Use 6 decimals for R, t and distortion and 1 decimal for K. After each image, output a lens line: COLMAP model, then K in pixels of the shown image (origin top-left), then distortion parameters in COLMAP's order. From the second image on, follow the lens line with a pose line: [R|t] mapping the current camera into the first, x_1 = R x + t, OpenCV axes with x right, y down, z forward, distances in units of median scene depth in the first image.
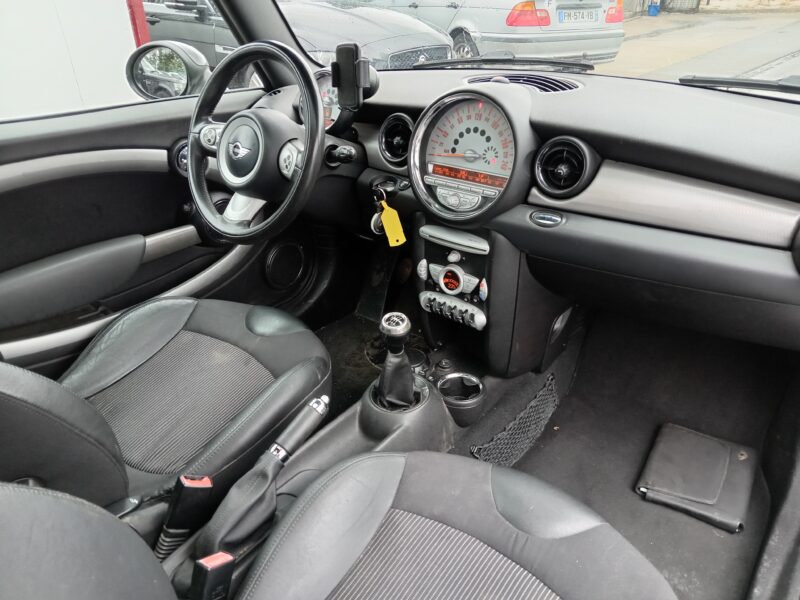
lens RADIAL K [[611.7, 0, 389.3], [0, 611.7, 321.1], [0, 0, 1]] dist [0.030457, -0.029458]
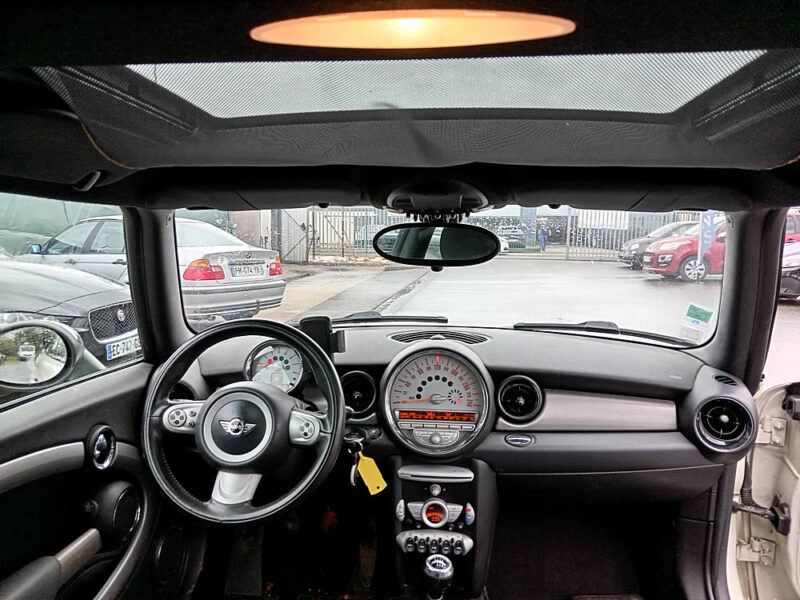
lens RADIAL K [[611.7, 0, 401.2], [0, 611.7, 302.3], [0, 0, 1]] dist [0.030457, -0.029458]
pose [[0.820412, -0.042345, 0.570202, -0.554596], [0.260618, 0.915329, -0.307003, -0.092687], [-0.508923, 0.400474, 0.761983, 0.065150]]
